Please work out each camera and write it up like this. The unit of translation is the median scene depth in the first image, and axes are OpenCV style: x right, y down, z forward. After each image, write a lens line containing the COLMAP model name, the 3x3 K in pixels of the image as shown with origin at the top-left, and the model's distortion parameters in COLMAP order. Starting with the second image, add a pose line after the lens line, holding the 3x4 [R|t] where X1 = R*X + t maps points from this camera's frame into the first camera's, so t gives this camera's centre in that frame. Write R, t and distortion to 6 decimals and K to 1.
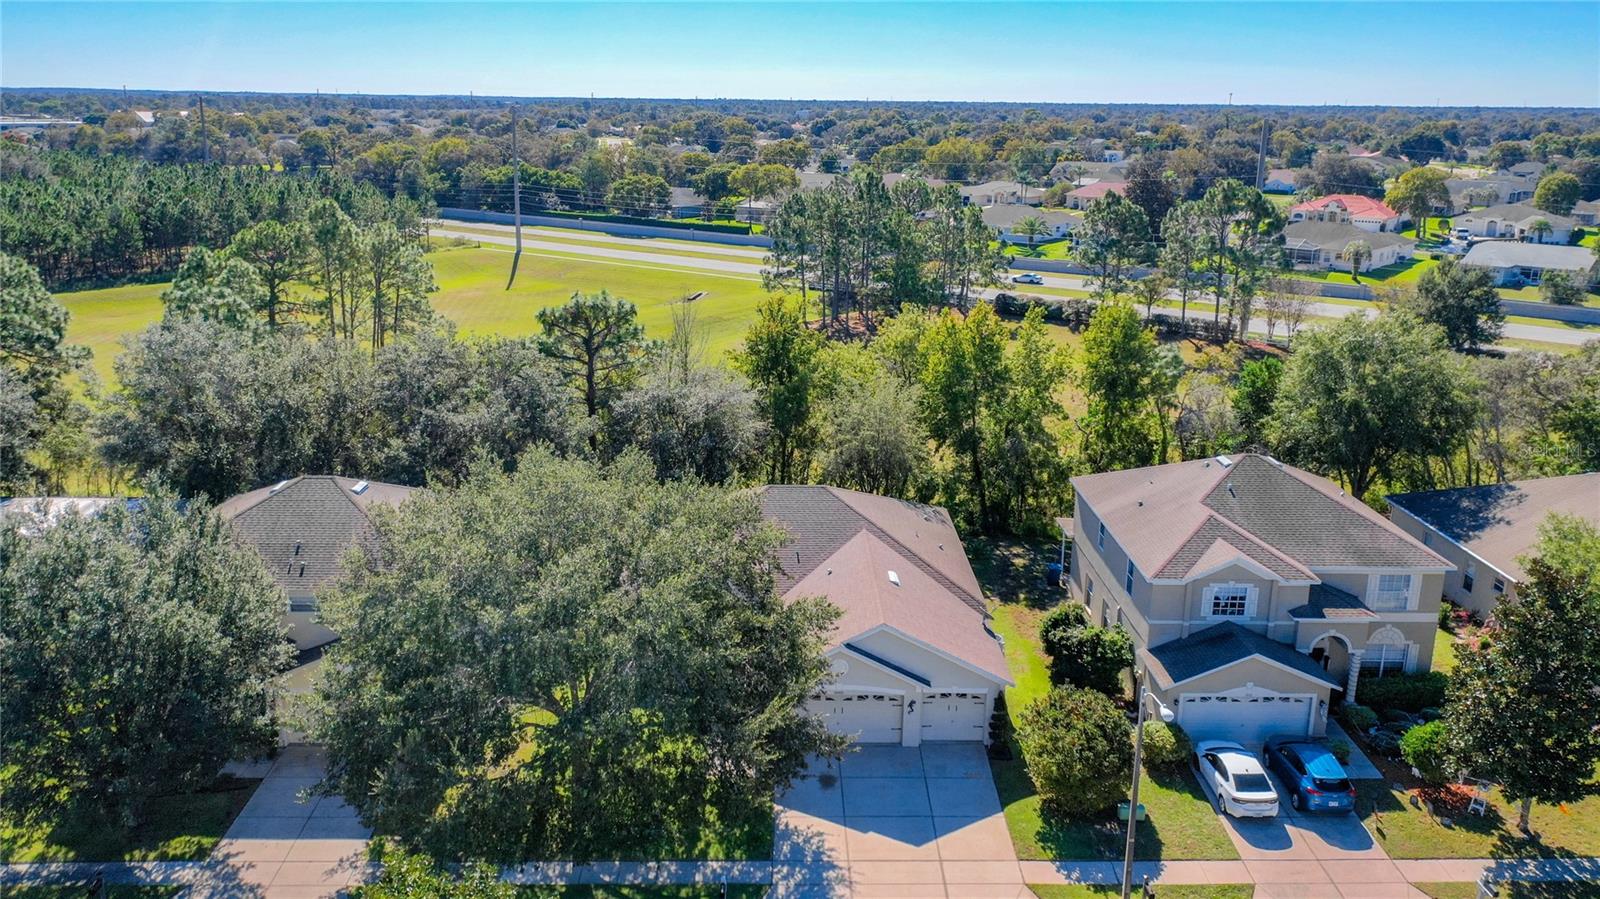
lens RADIAL K [[1347.9, 0, 804.1], [0, 1347.9, 439.4], [0, 0, 1]] dist [0.018310, -0.014037]
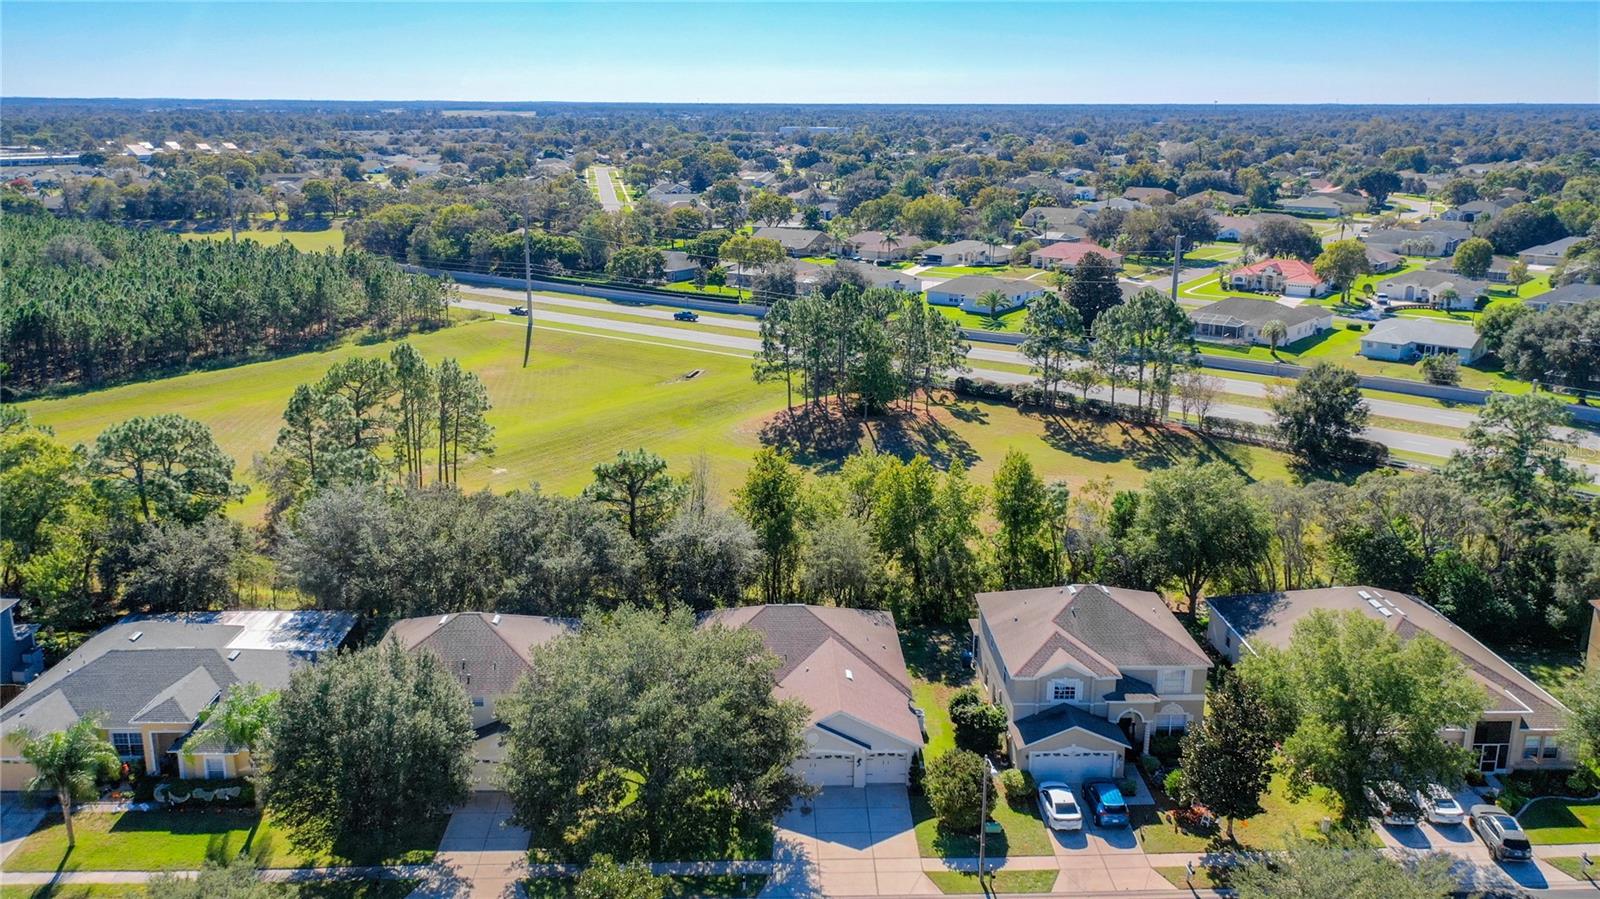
lens RADIAL K [[1347.9, 0, 804.2], [0, 1347.9, 450.5], [0, 0, 1]] dist [0.018310, -0.014037]
pose [[0.999895, -0.010978, 0.009508, 0.004018], [0.011015, 0.999932, -0.003915, -0.139978], [-0.009464, 0.004019, 0.999947, -0.502537]]
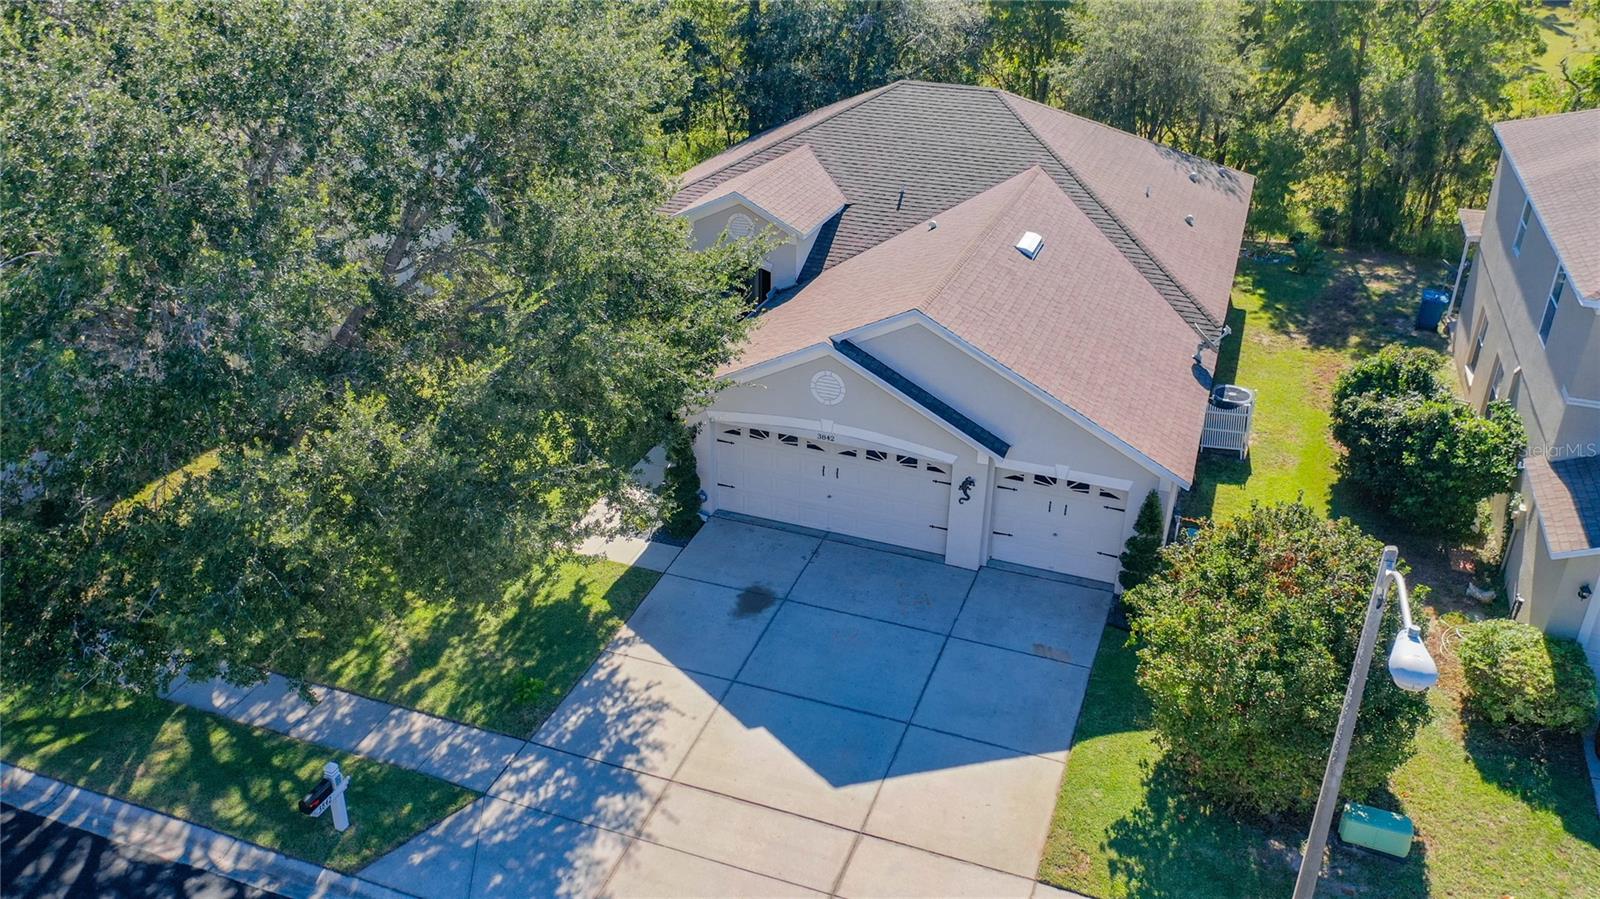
lens RADIAL K [[1347.9, 0, 762.1], [0, 1347.9, 437.3], [0, 0, 1]] dist [0.018310, -0.014037]
pose [[0.926913, 0.165427, -0.336848, 0.151824], [-0.098519, 0.973382, 0.206932, 0.075483], [0.362114, -0.158622, 0.918538, 0.463946]]
